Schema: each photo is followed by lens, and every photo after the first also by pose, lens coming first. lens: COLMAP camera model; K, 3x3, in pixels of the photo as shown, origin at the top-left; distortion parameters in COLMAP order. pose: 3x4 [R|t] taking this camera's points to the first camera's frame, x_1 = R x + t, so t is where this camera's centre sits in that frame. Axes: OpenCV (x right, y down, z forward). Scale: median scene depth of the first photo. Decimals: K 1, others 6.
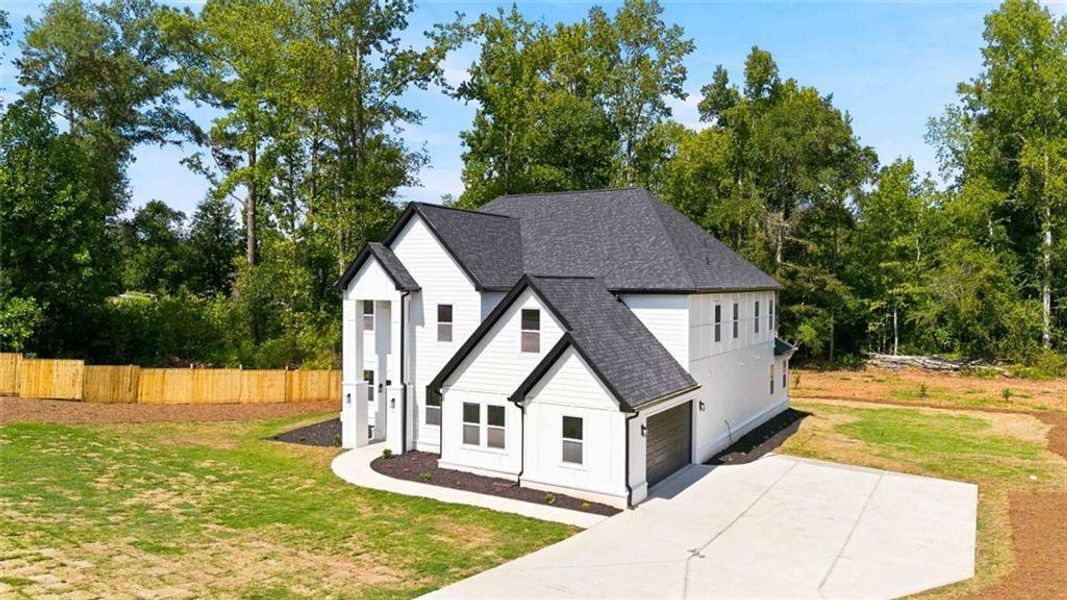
lens RADIAL K [[710.1, 0, 533.5], [0, 710.1, 300.0], [0, 0, 1]] dist [0.027941, -0.005014]
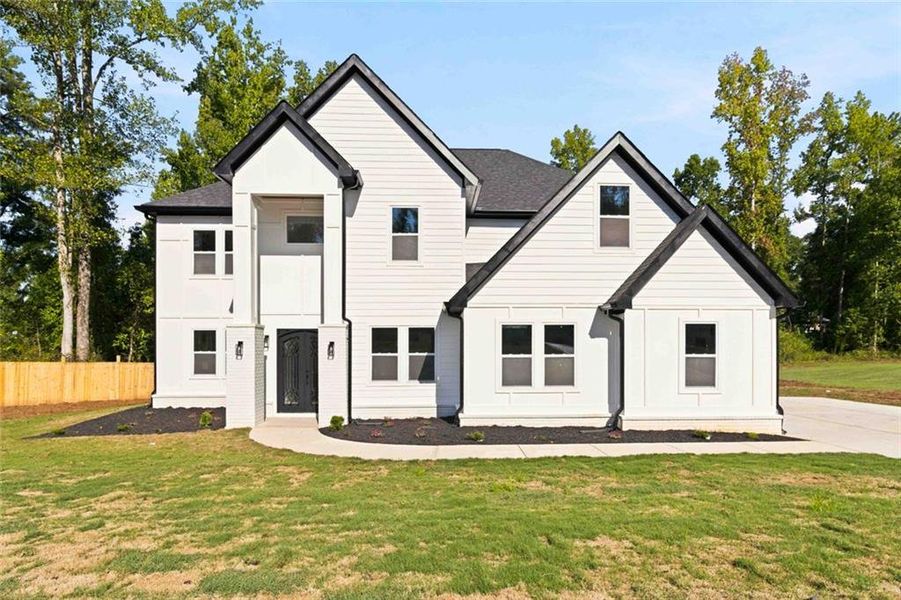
lens RADIAL K [[498.2, 0, 453.4], [0, 498.2, 343.8], [0, 0, 1]] dist [-0.004884, 0.000016]
pose [[0.846680, -0.002110, 0.532099, -0.333626], [0.013004, 0.999776, -0.016727, 0.144218], [-0.531944, 0.021081, 0.846517, 0.530120]]
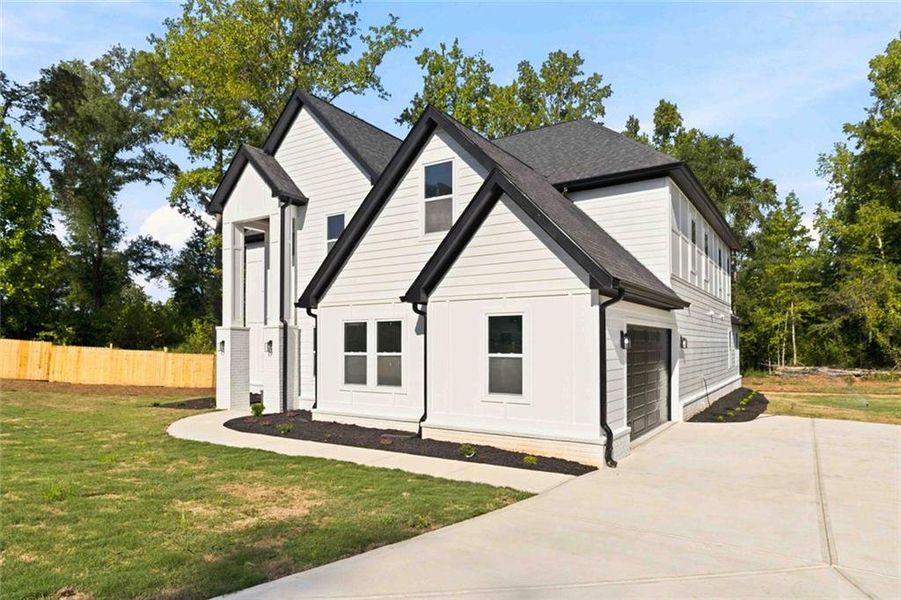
lens RADIAL K [[528.6, 0, 462.5], [0, 528.6, 337.5], [0, 0, 1]] dist [-0.008159, 0.000363]
pose [[0.999587, -0.006734, -0.027954, 0.024310], [0.005846, 0.999479, -0.031732, 0.148789], [0.028153, 0.031555, 0.999105, 0.421926]]
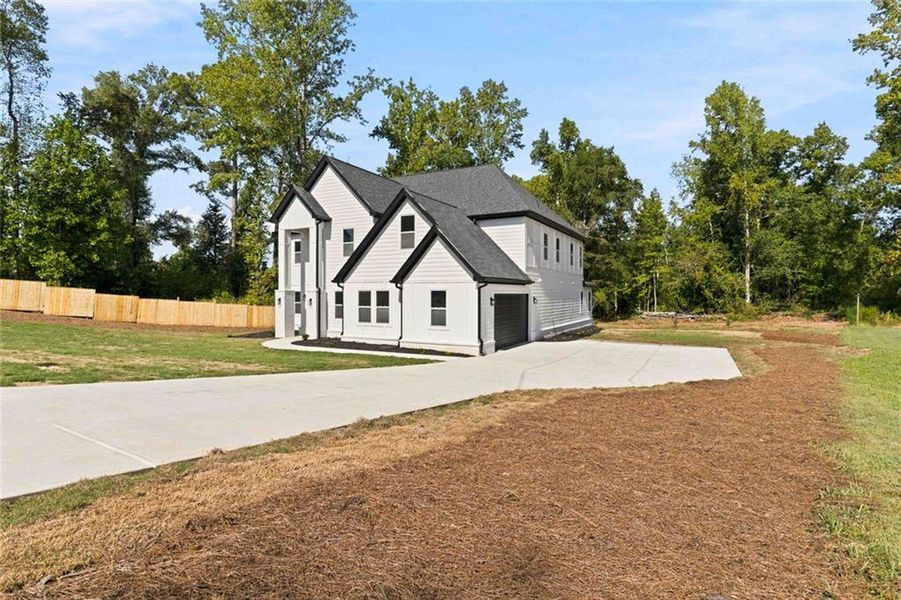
lens RADIAL K [[439.5, 0, 452.8], [0, 439.5, 293.8], [0, 0, 1]] dist [0.002381, 0.000618]
pose [[0.998663, -0.002495, 0.051633, 0.030057], [0.003412, 0.999838, -0.017664, 0.139917], [-0.051581, 0.017817, 0.998510, 0.140229]]
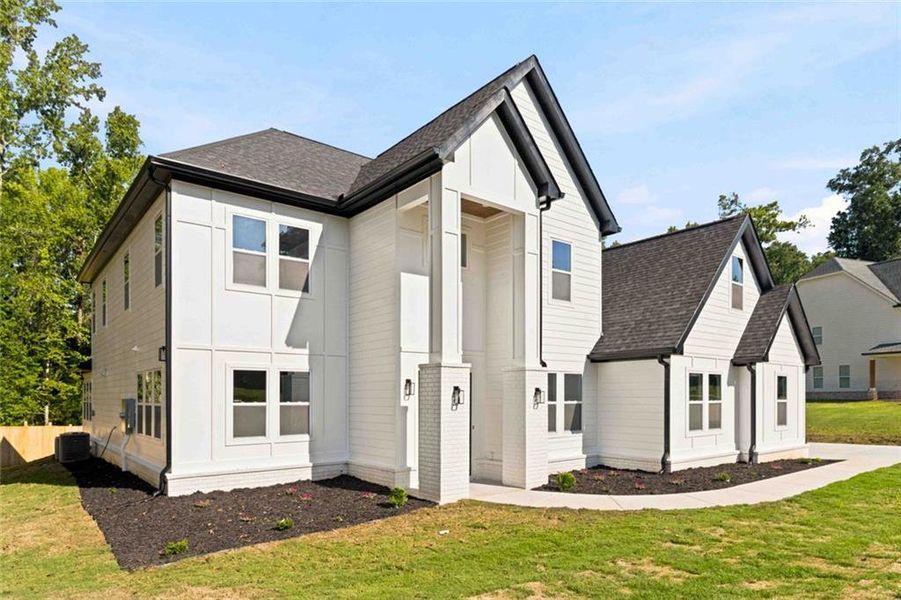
lens RADIAL K [[561.1, 0, 433.8], [0, 561.1, 394.2], [0, 0, 1]] dist [-0.001379, -0.000226]
pose [[0.363881, -0.008841, 0.931404, -0.617135], [0.018760, 0.999822, 0.002161, 0.135480], [-0.931257, 0.016687, 0.363982, 0.881360]]
